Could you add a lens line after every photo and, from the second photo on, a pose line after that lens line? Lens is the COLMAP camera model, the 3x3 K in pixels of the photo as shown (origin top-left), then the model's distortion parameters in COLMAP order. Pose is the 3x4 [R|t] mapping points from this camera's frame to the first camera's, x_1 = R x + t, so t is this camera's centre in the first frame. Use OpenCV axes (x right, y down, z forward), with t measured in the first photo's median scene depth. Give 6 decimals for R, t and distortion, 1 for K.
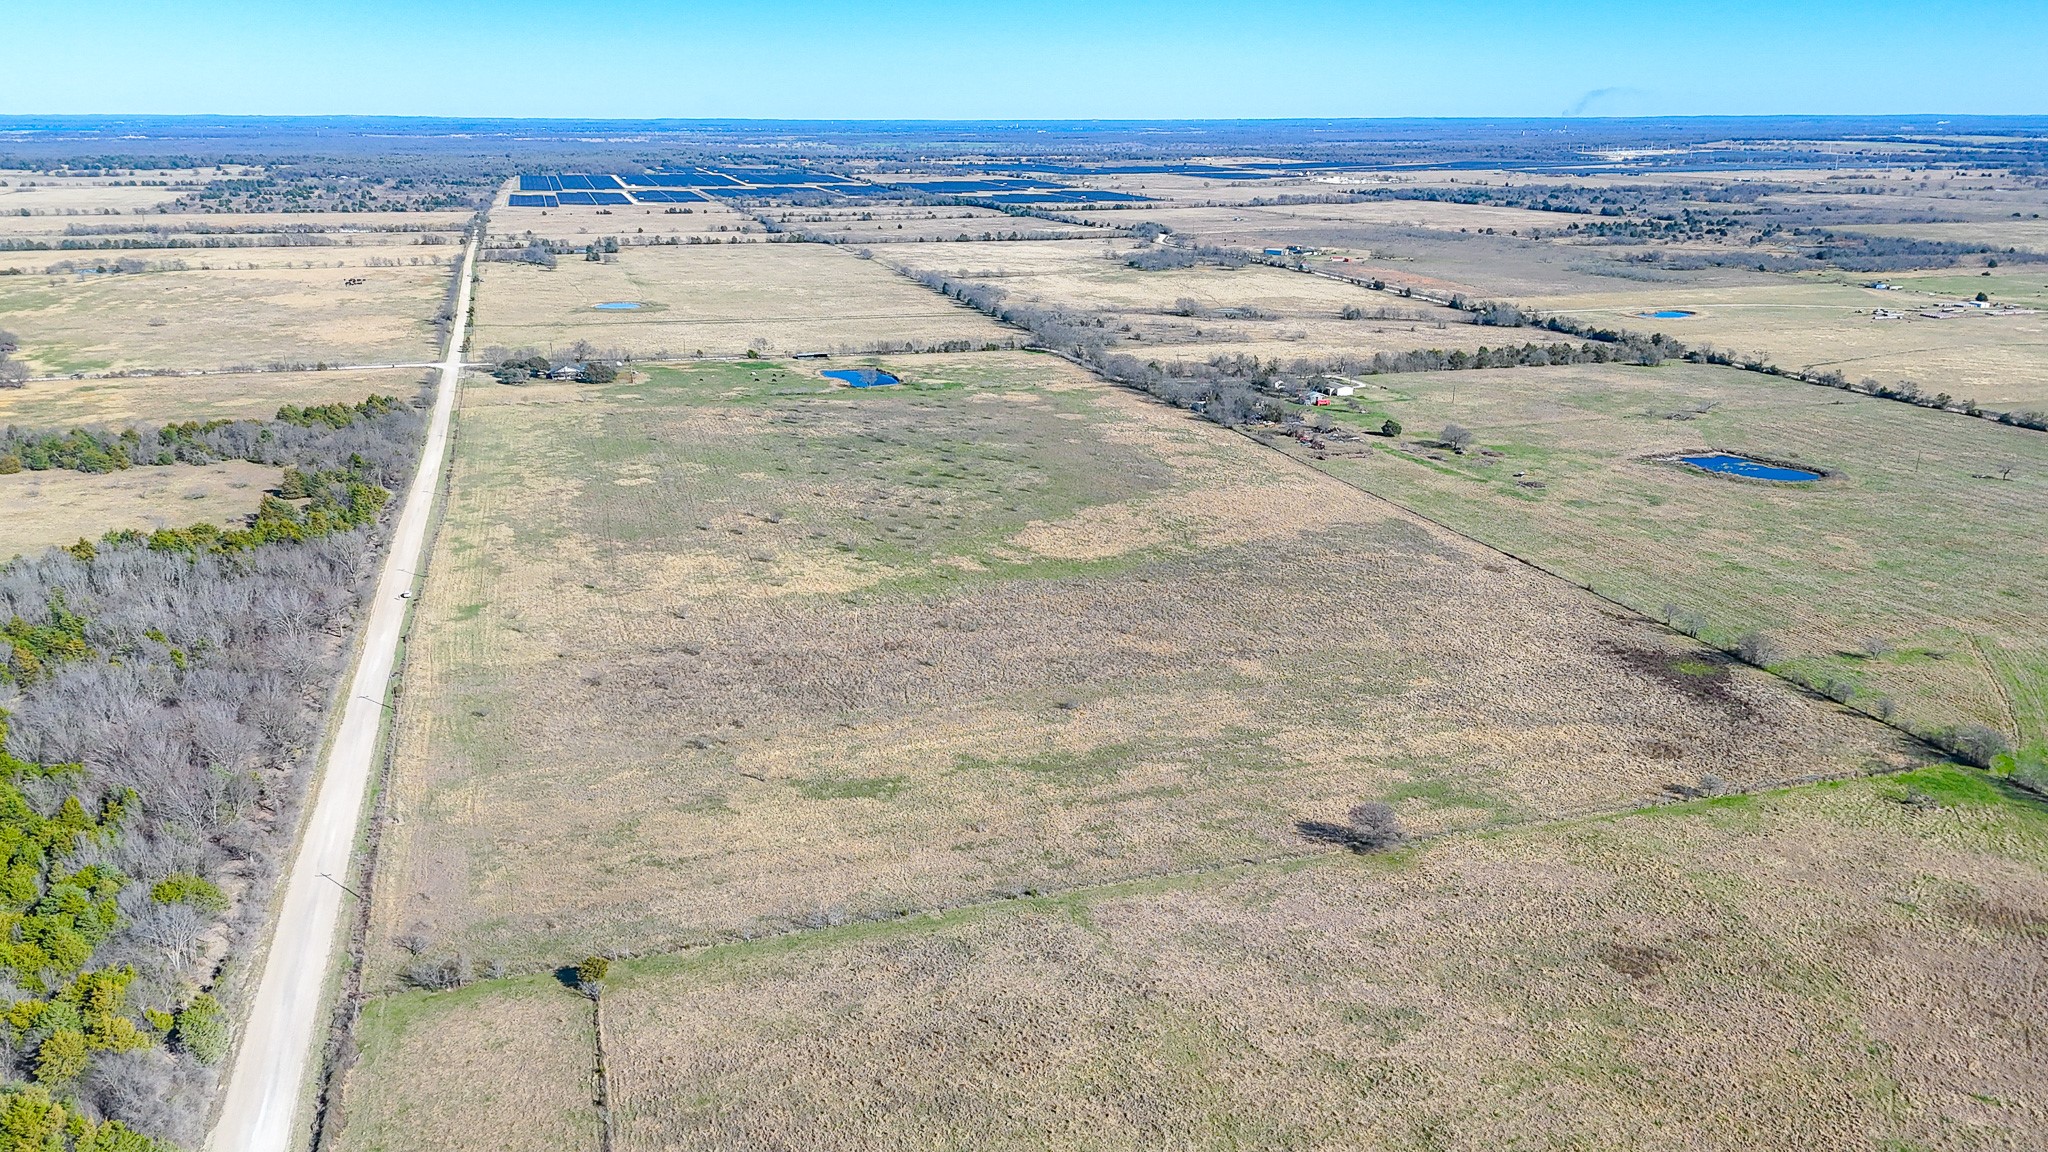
lens RADIAL K [[1494.9, 0, 1024.0], [0, 1494.9, 576.0], [0, 0, 1]] dist [0.125062, -0.165796]
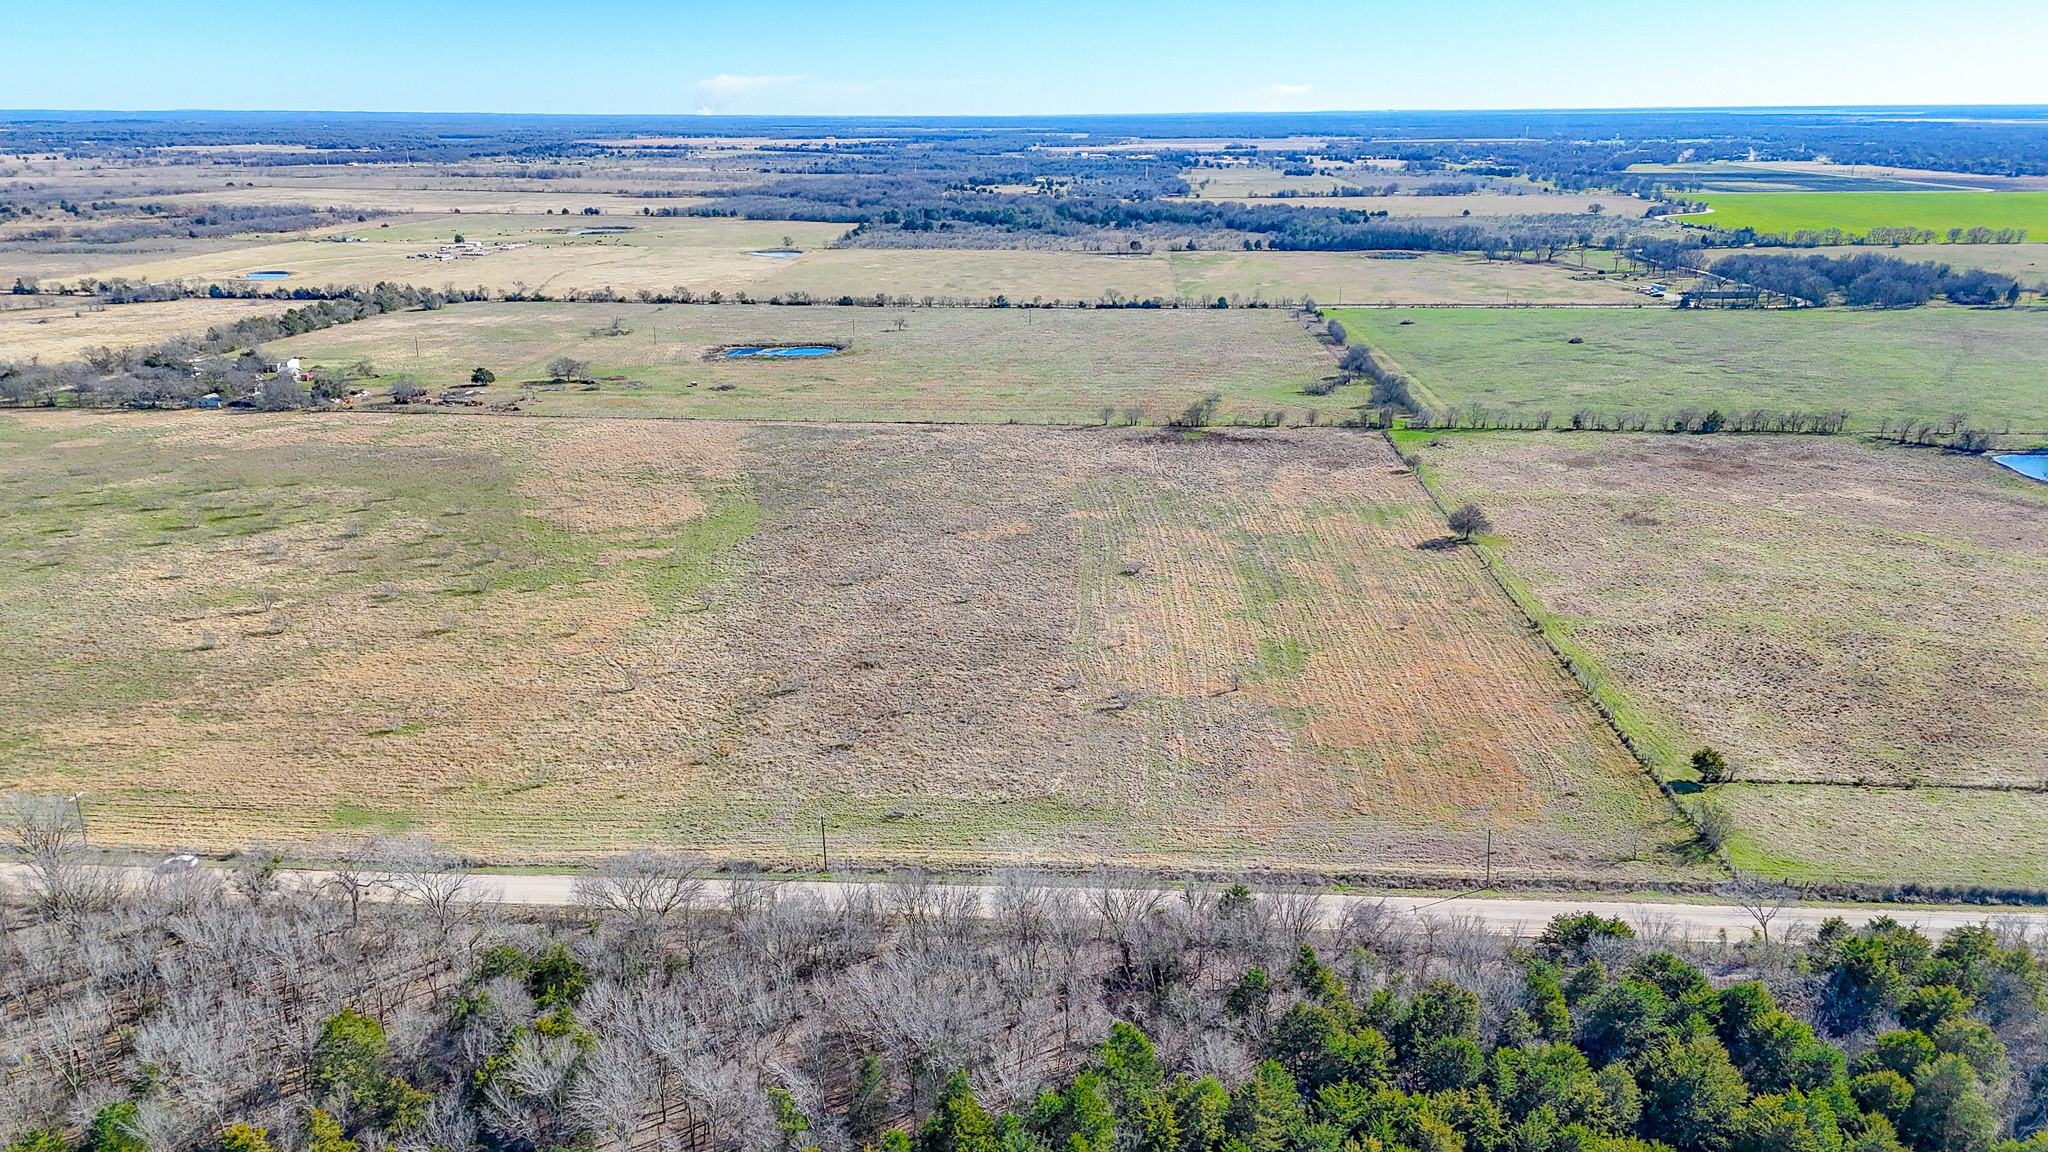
lens RADIAL K [[1494.9, 0, 1024.0], [0, 1494.9, 576.0], [0, 0, 1]] dist [0.125062, -0.165796]
pose [[0.364082, -0.278014, 0.888905, -0.675528], [0.277652, 0.943412, 0.181340, -0.084591], [-0.889018, 0.180784, 0.420671, 0.495535]]
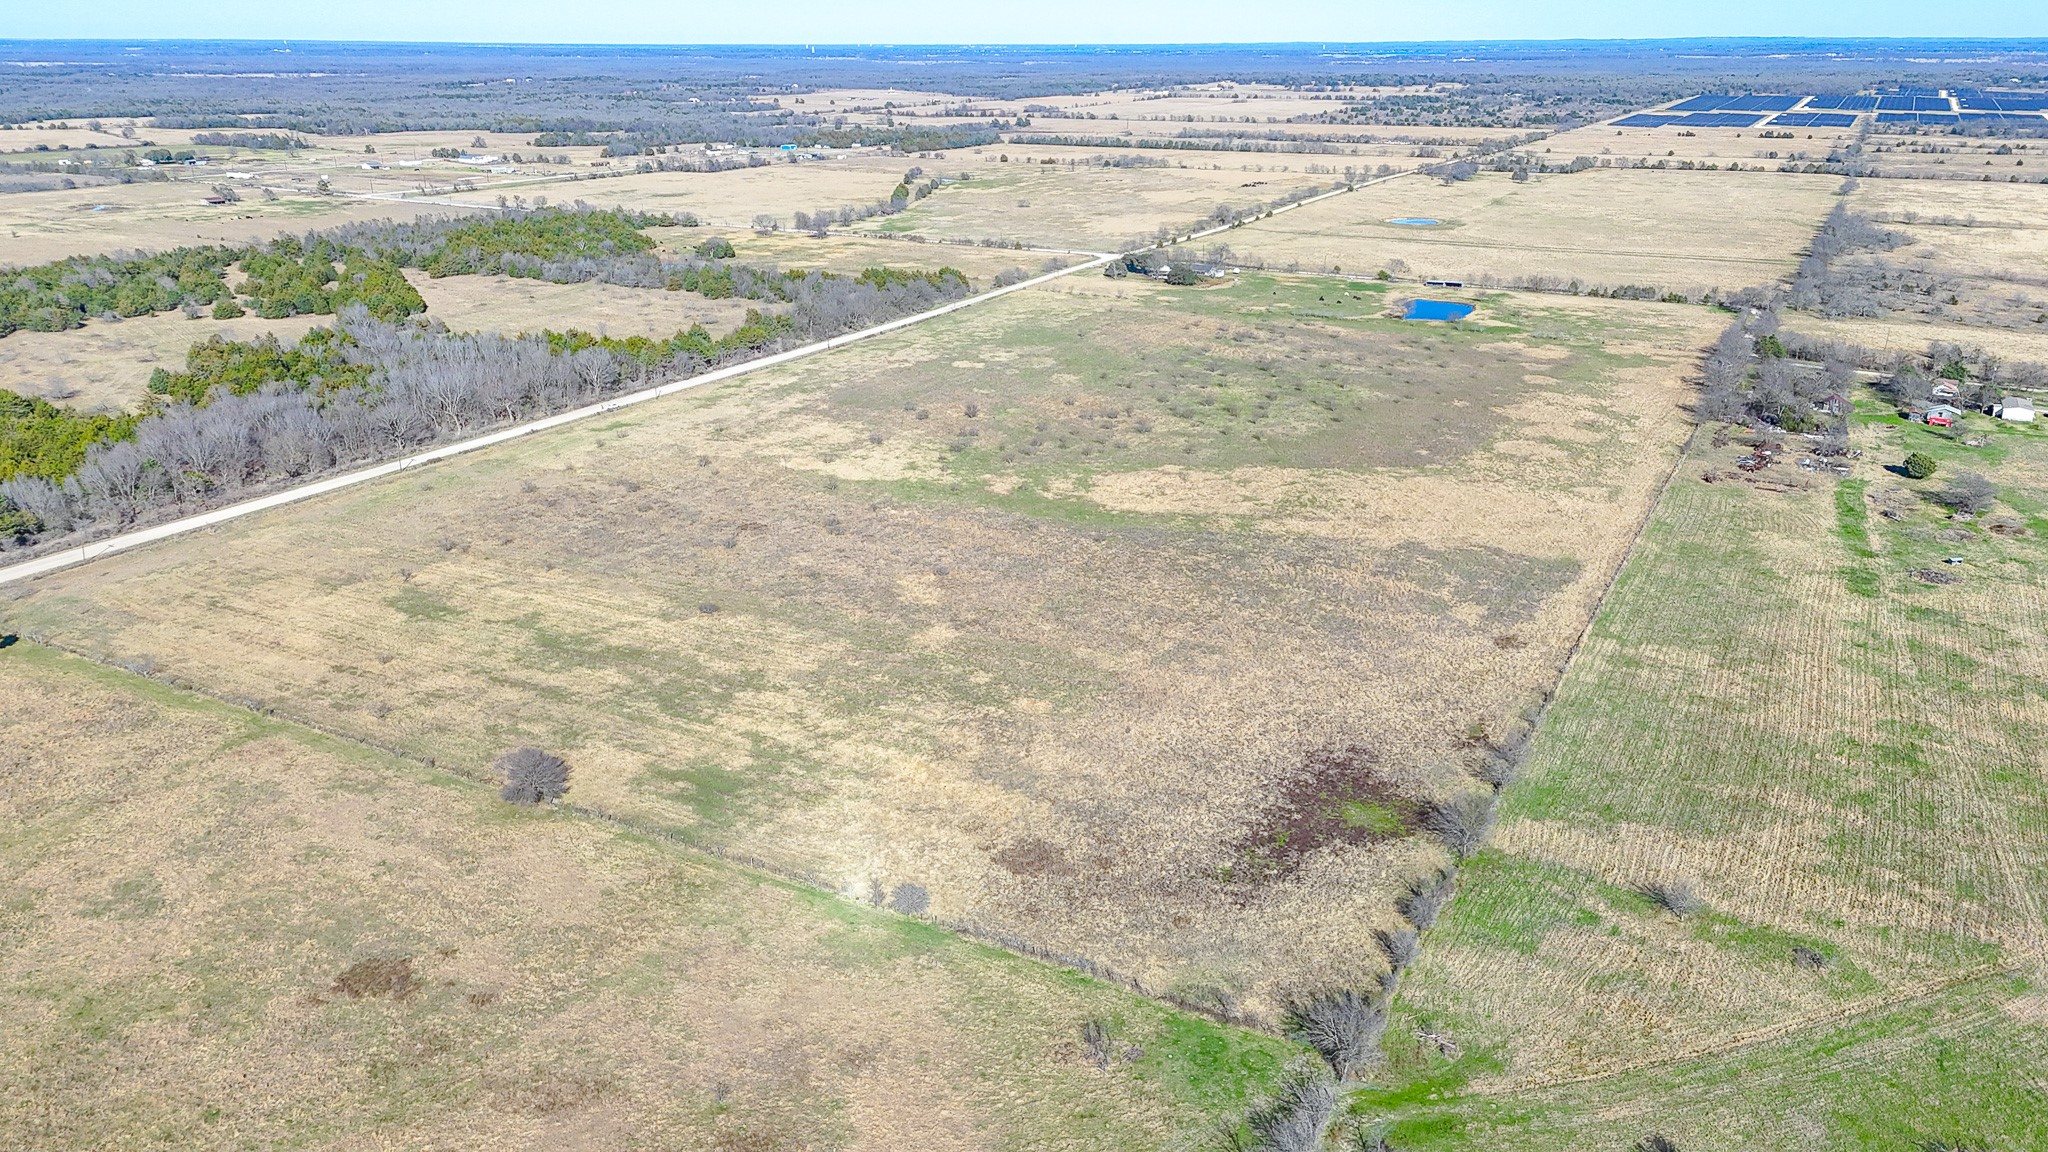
lens RADIAL K [[1505.8, 0, 1021.8], [0, 1505.8, 572.0], [0, 0, 1]] dist [0.096022, -0.099028]
pose [[0.690665, 0.240593, -0.681980, 0.626899], [-0.212398, 0.968932, 0.126723, -0.077231], [0.691281, 0.057328, 0.720308, 0.340239]]
